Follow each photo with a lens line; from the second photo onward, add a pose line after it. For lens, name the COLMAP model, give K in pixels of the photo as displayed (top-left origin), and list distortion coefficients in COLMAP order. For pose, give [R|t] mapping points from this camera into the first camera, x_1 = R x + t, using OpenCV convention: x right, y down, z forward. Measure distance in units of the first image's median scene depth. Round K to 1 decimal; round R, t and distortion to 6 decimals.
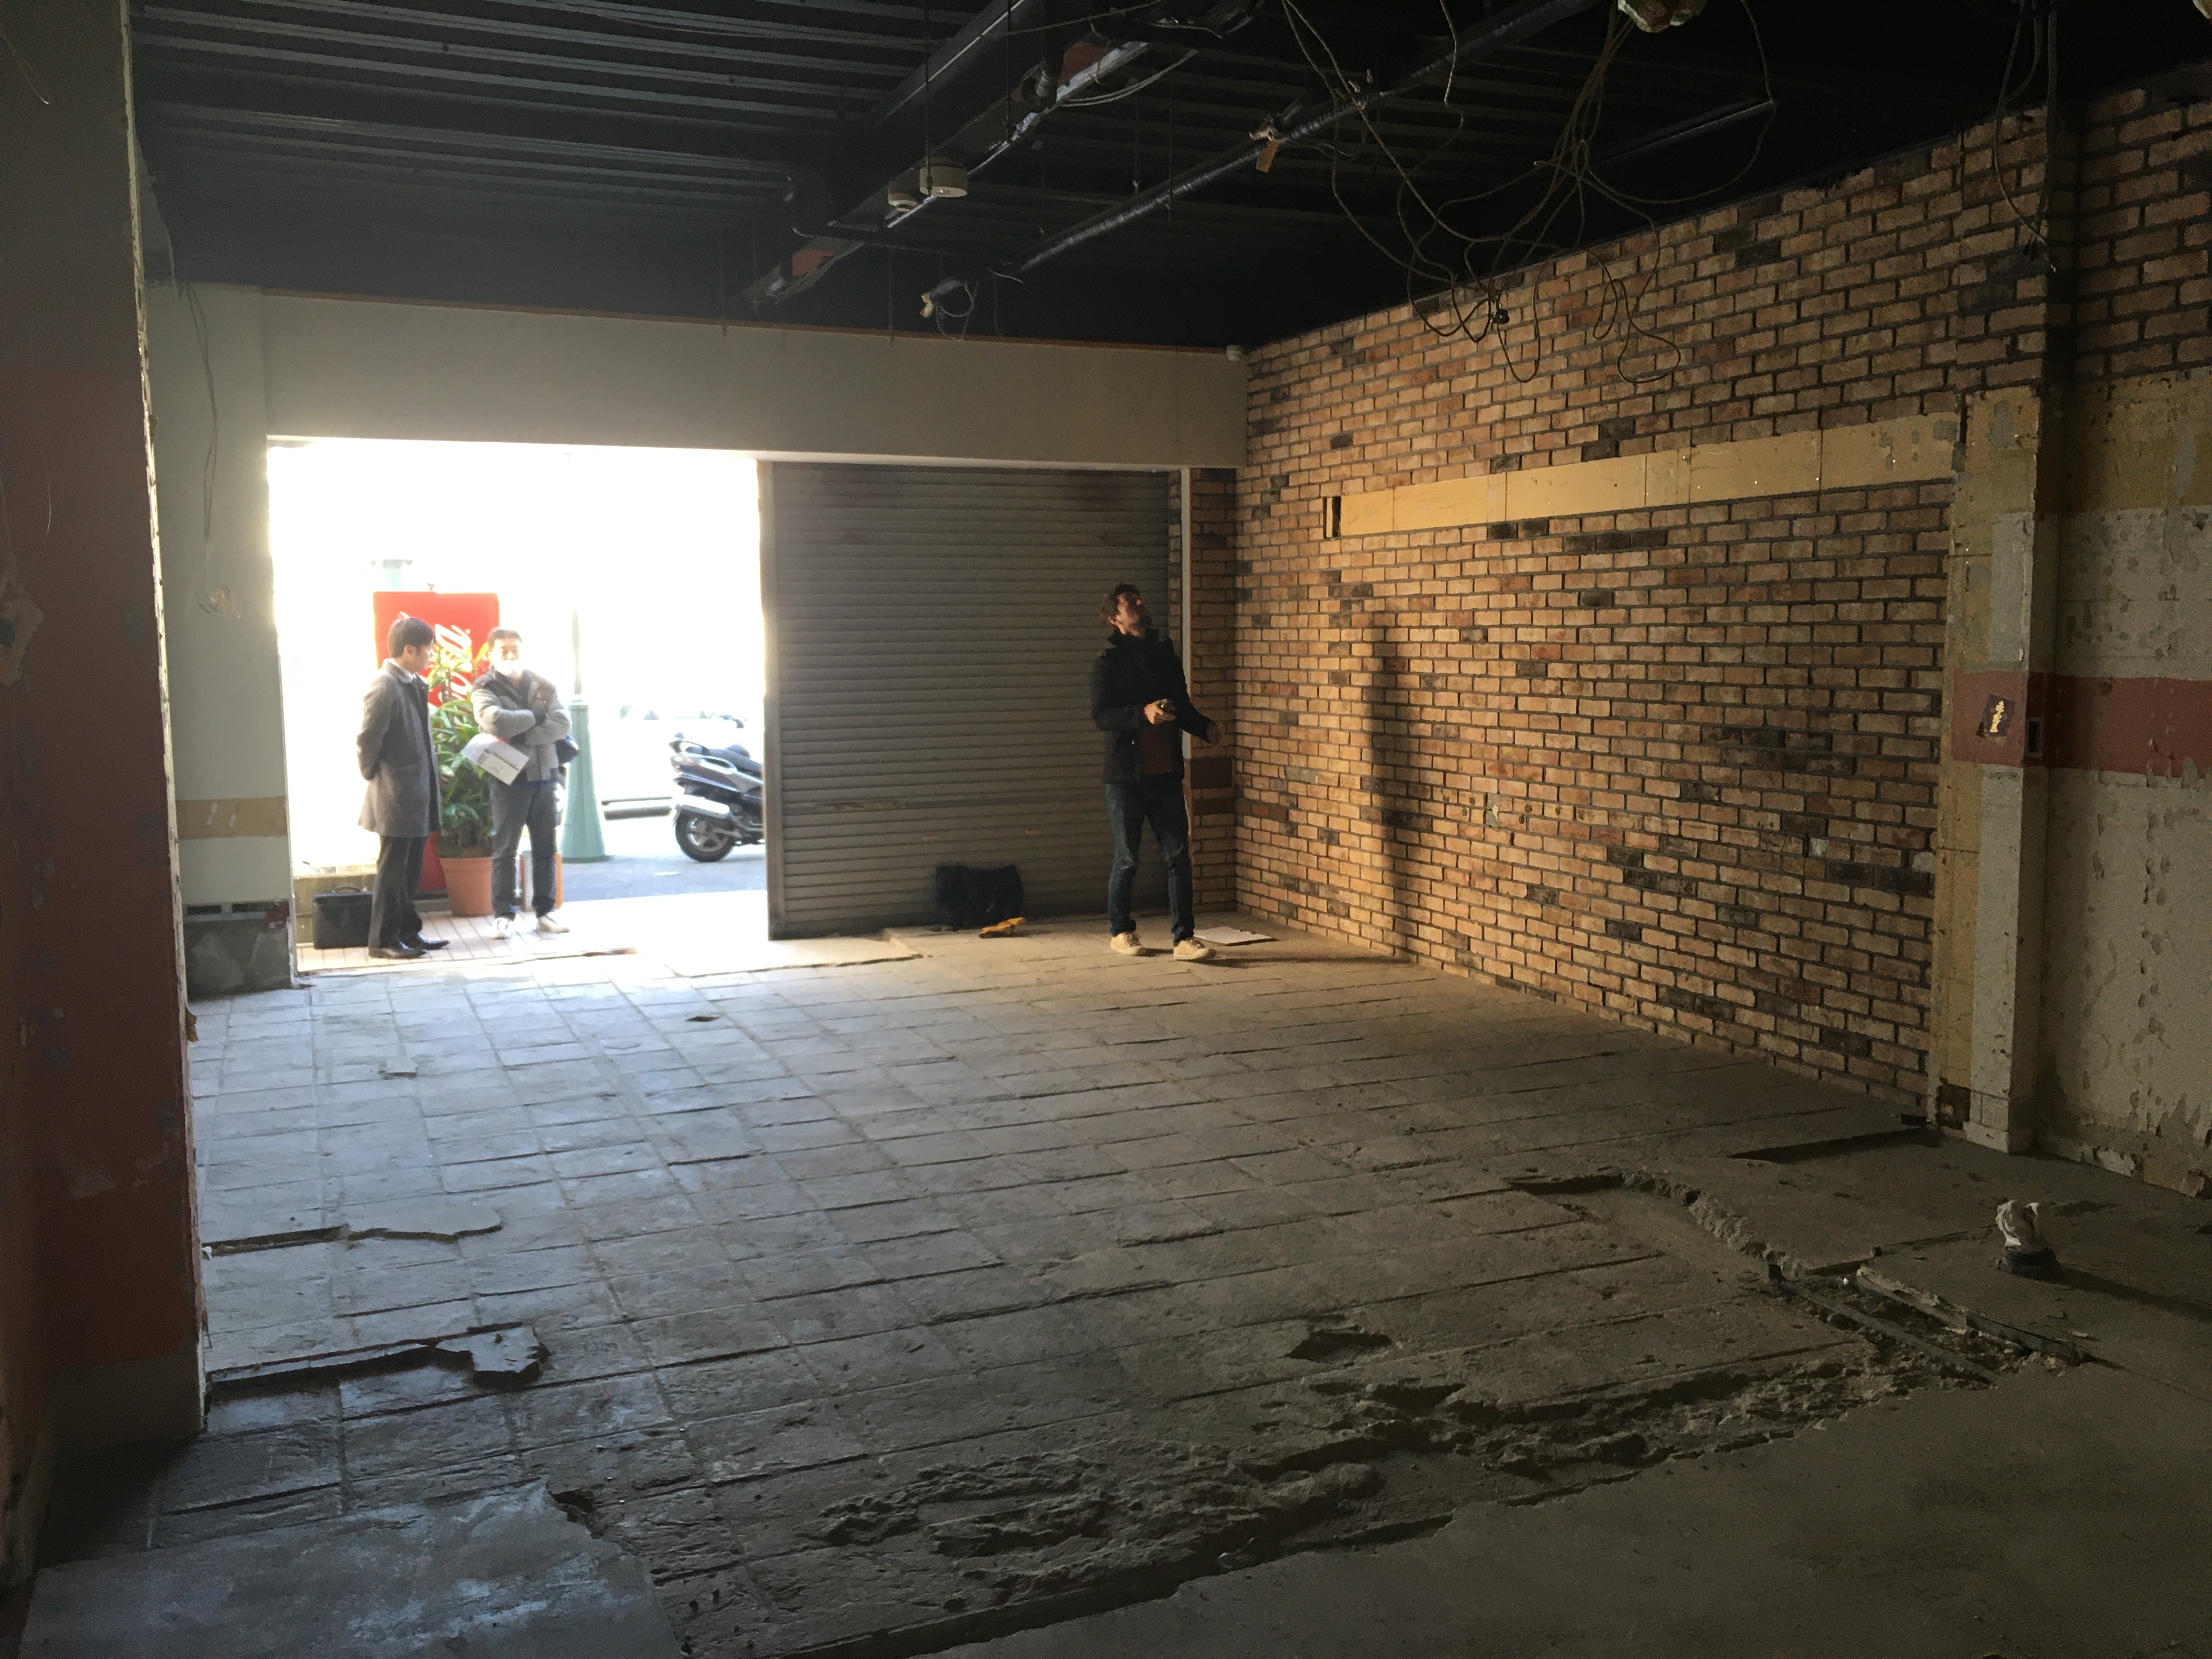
lens RADIAL K [[1868.3, 0, 1104.2], [0, 1868.3, 828.9], [0, 0, 1]] dist [0.005509, -0.018564]
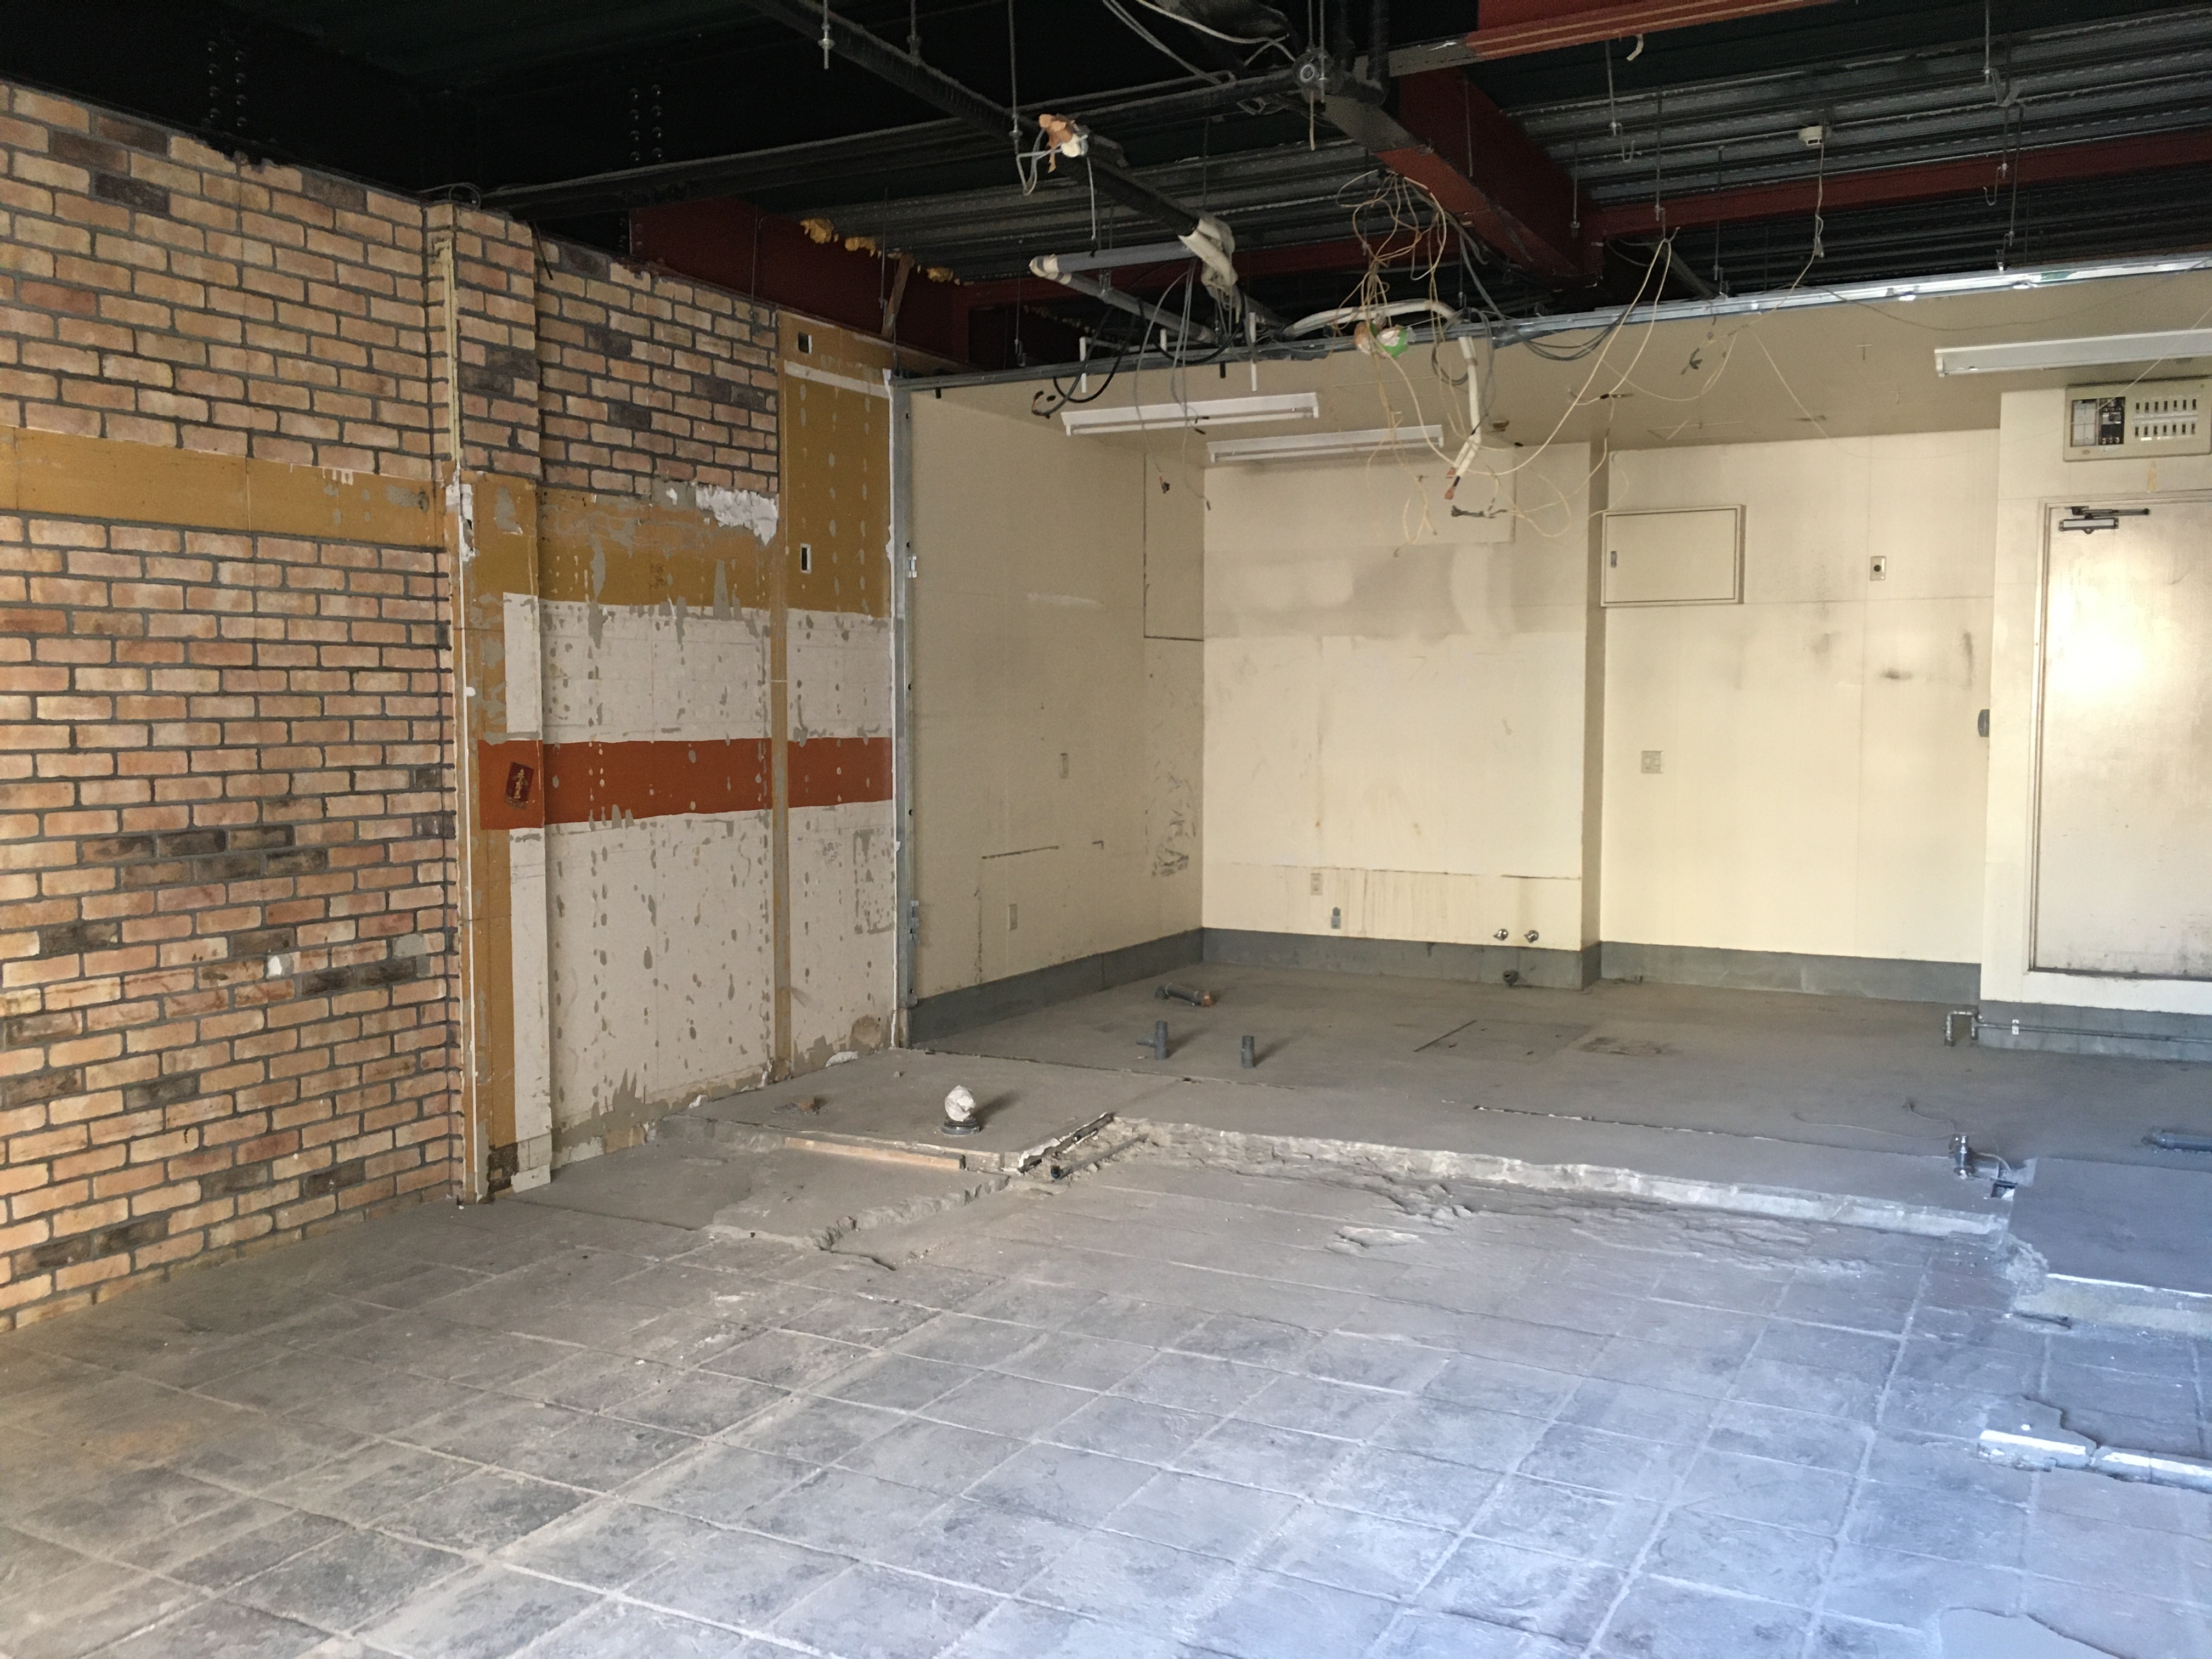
lens RADIAL K [[1868.3, 0, 1104.2], [0, 1868.3, 830.9], [0, 0, 1]] dist [0.005509, -0.018564]
pose [[-0.630886, -0.044832, 0.774579, -0.483214], [0.088830, 0.987591, 0.129512, -0.122973], [-0.770774, 0.150513, -0.619075, 1.222796]]
